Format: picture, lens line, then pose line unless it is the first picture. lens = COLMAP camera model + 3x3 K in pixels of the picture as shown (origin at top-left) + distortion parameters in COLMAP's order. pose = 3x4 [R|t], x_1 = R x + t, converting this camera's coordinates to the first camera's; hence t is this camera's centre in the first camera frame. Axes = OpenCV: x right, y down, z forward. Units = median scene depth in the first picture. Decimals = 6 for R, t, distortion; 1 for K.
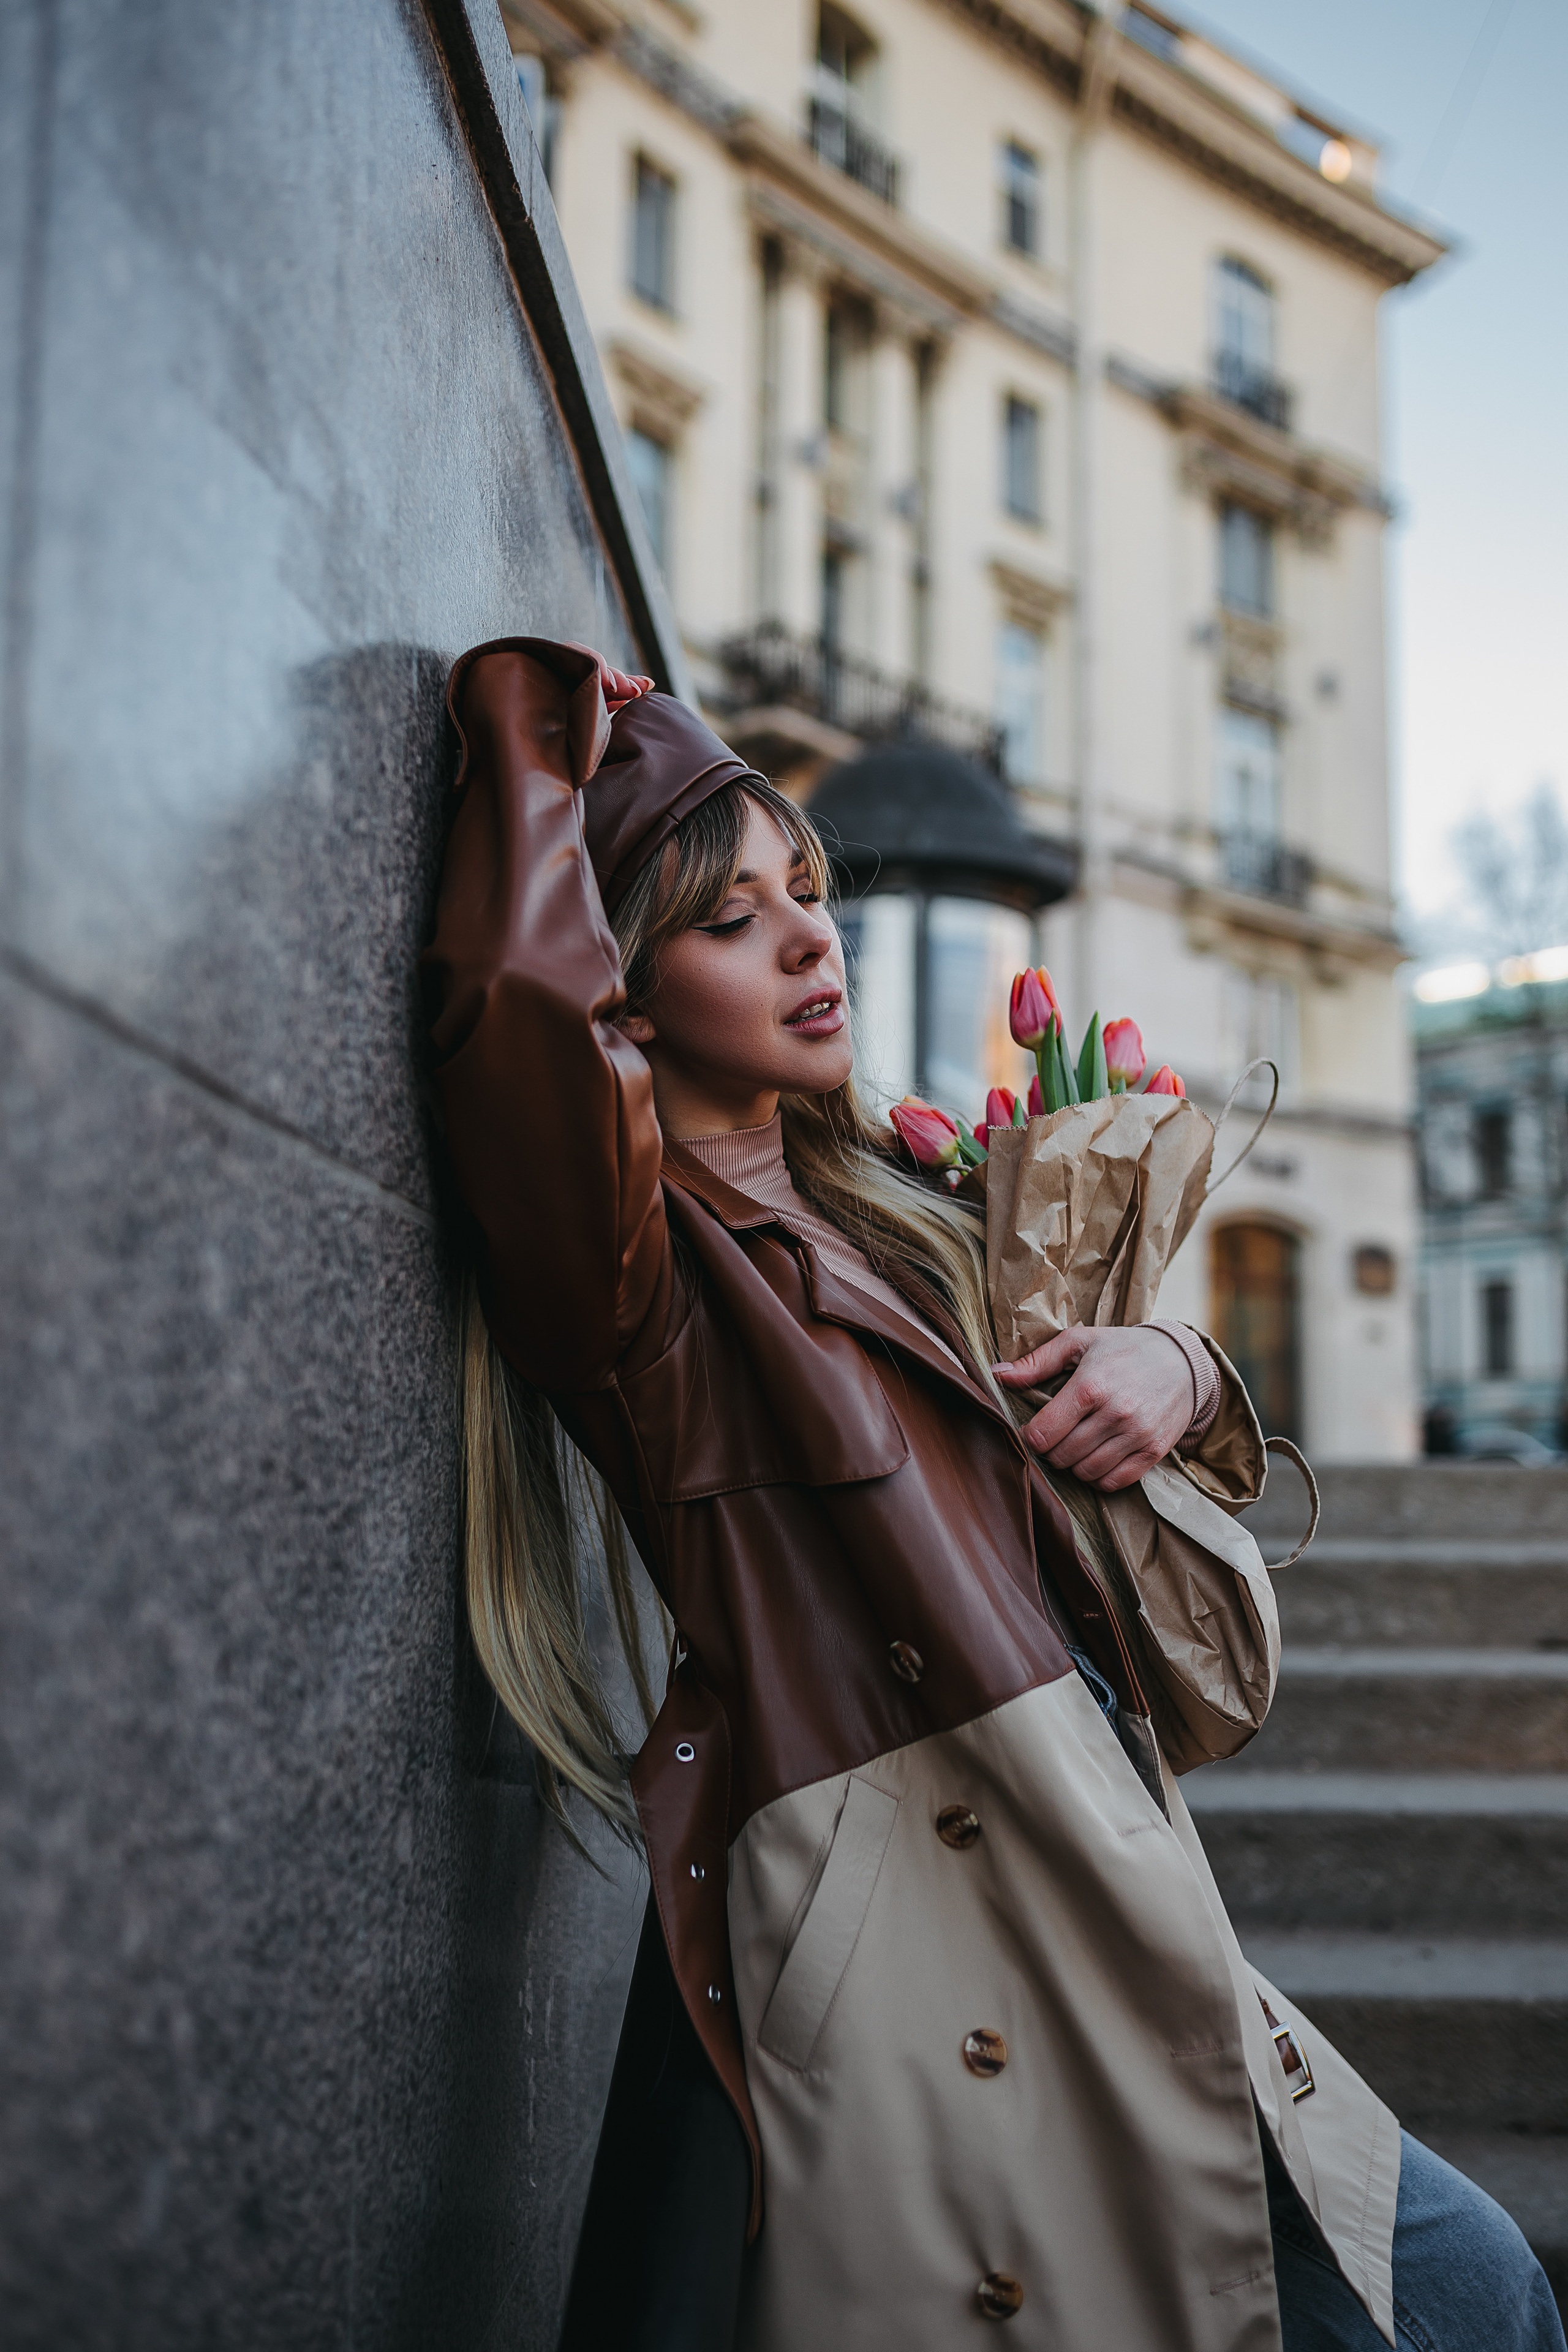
lens RADIAL K [[2311.6, 0, 784.0], [0, 2311.6, 1176.0], [0, 0, 1]] dist [-0.071448, 0.090757]
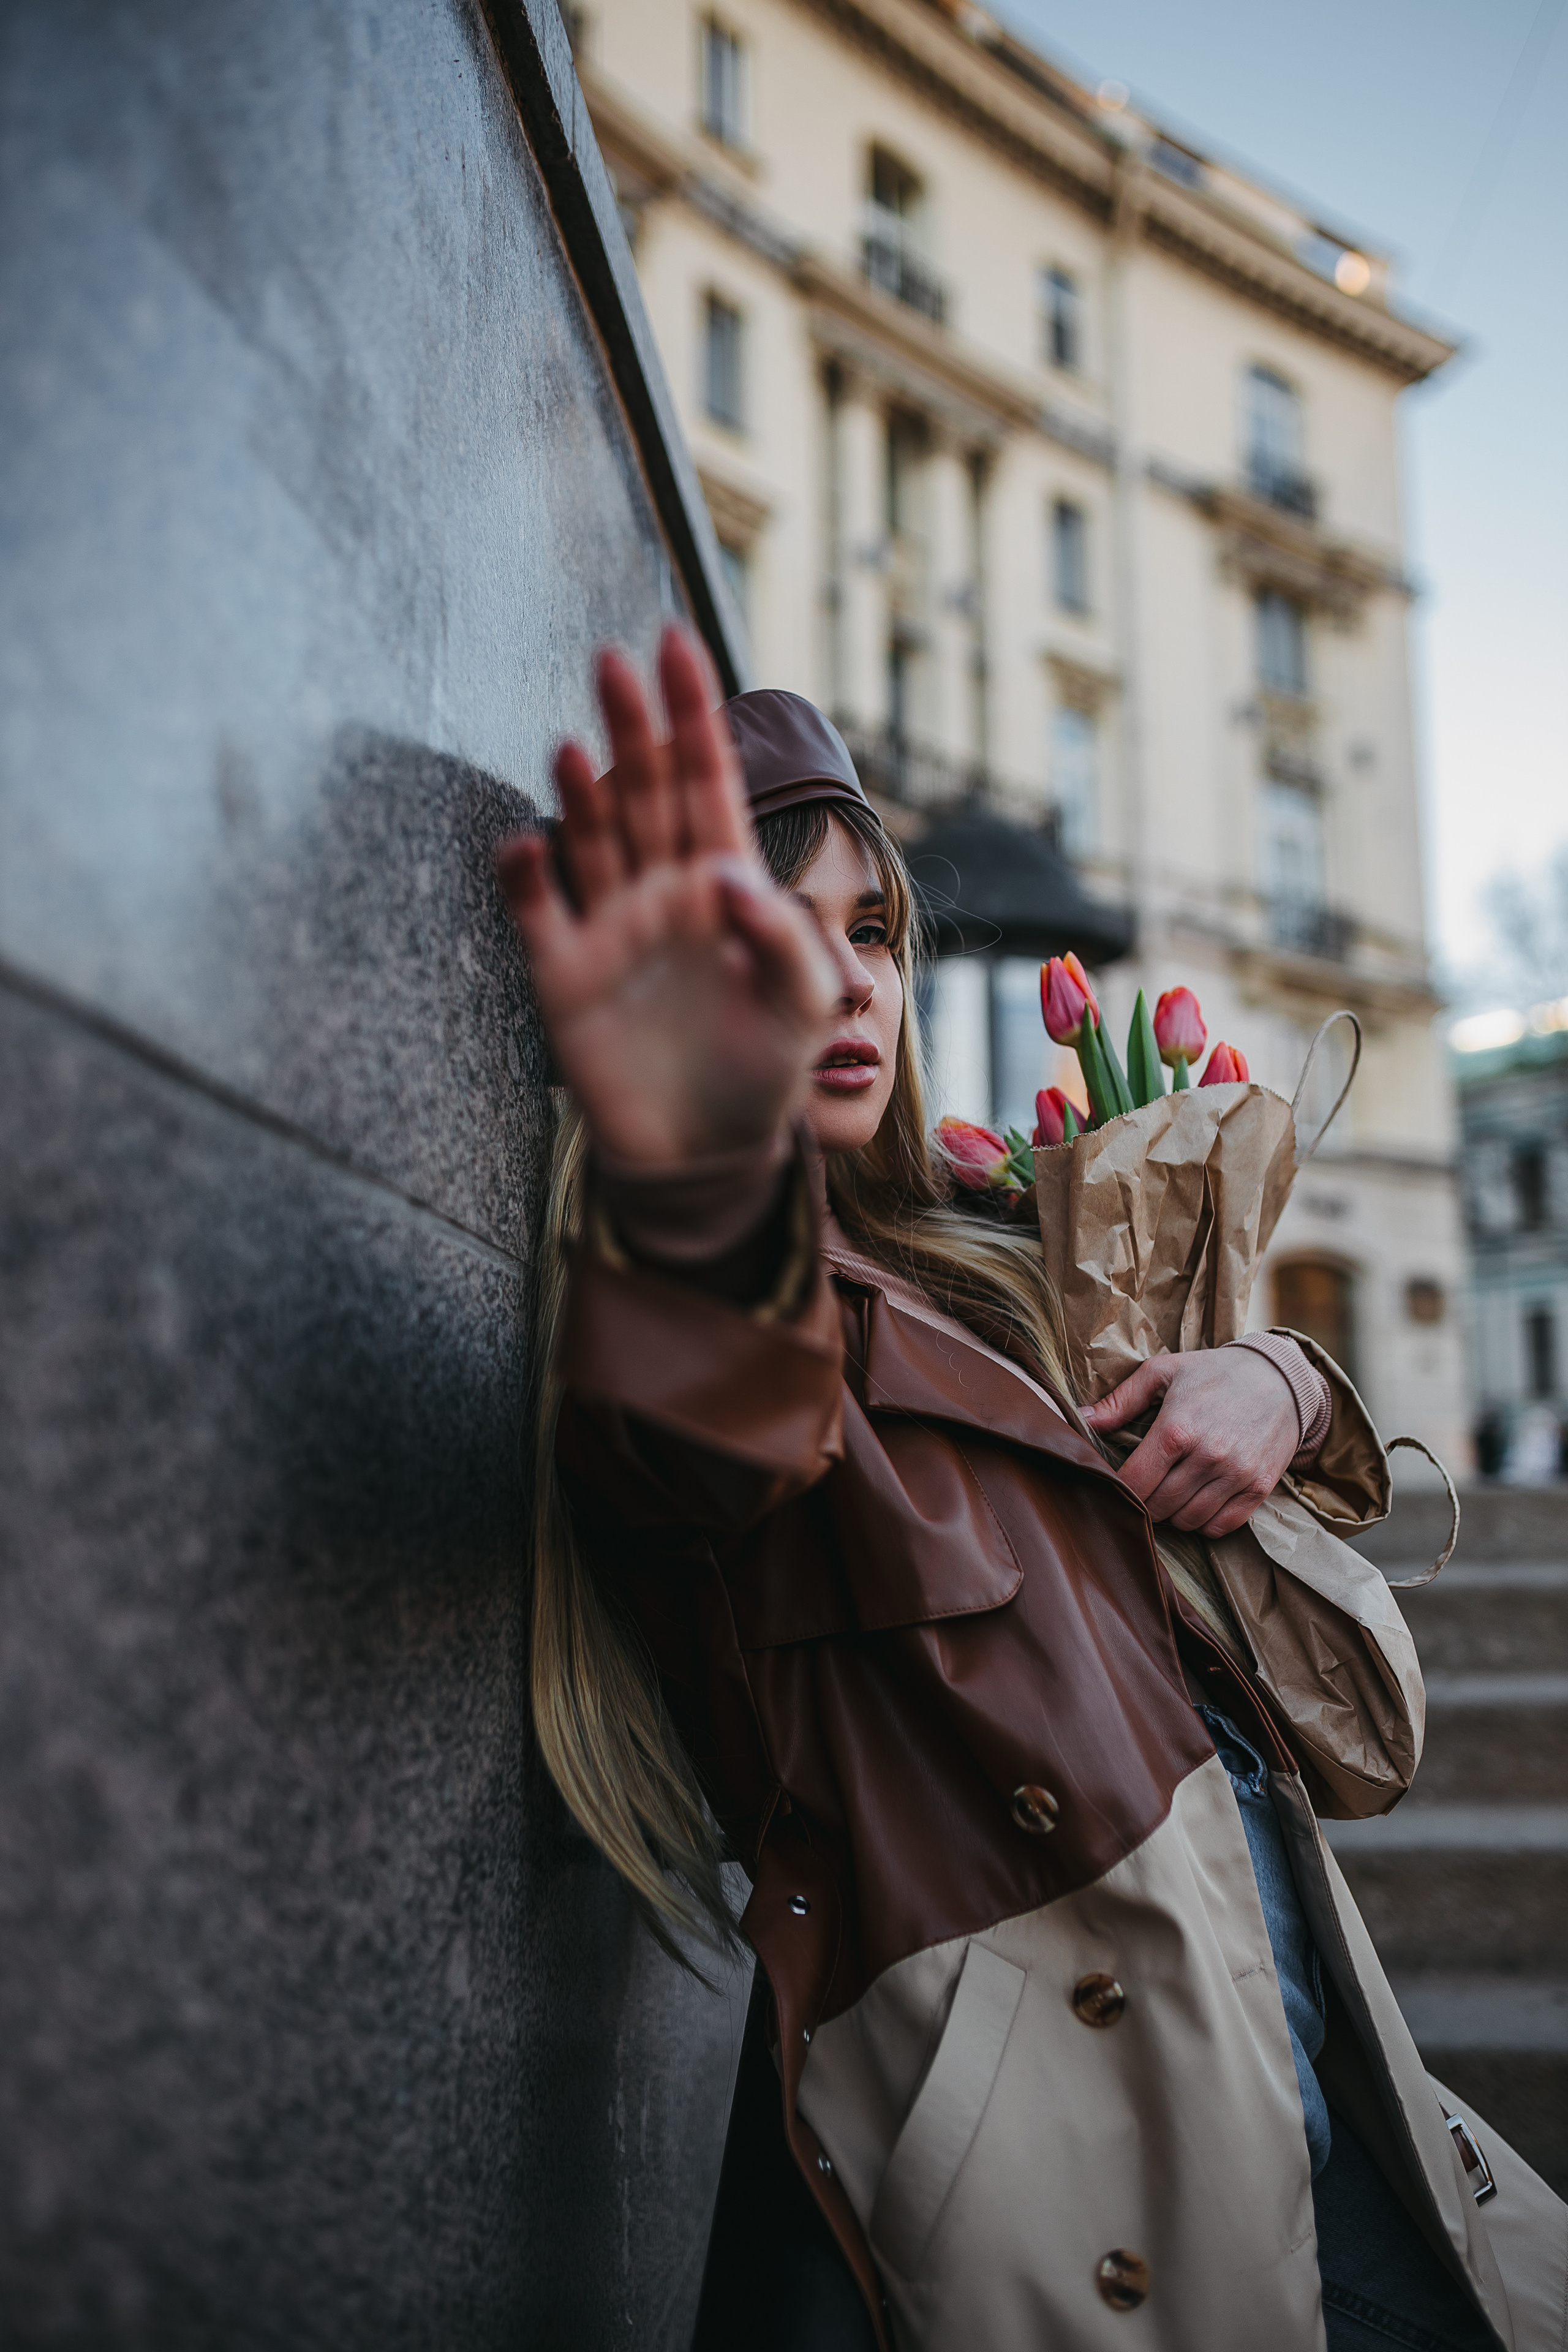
lens RADIAL K [[2086.3, 0, 784.0], [0, 2086.3, 1176.0], [0, 0, 1]] dist [-0.066301, 0.065222]
pose [[0.998874, -0.027546, -0.038630, -0.007104], [0.026457, 0.999246, -0.028423, 0.020121], [0.039384, 0.027369, 0.998849, 0.233468]]
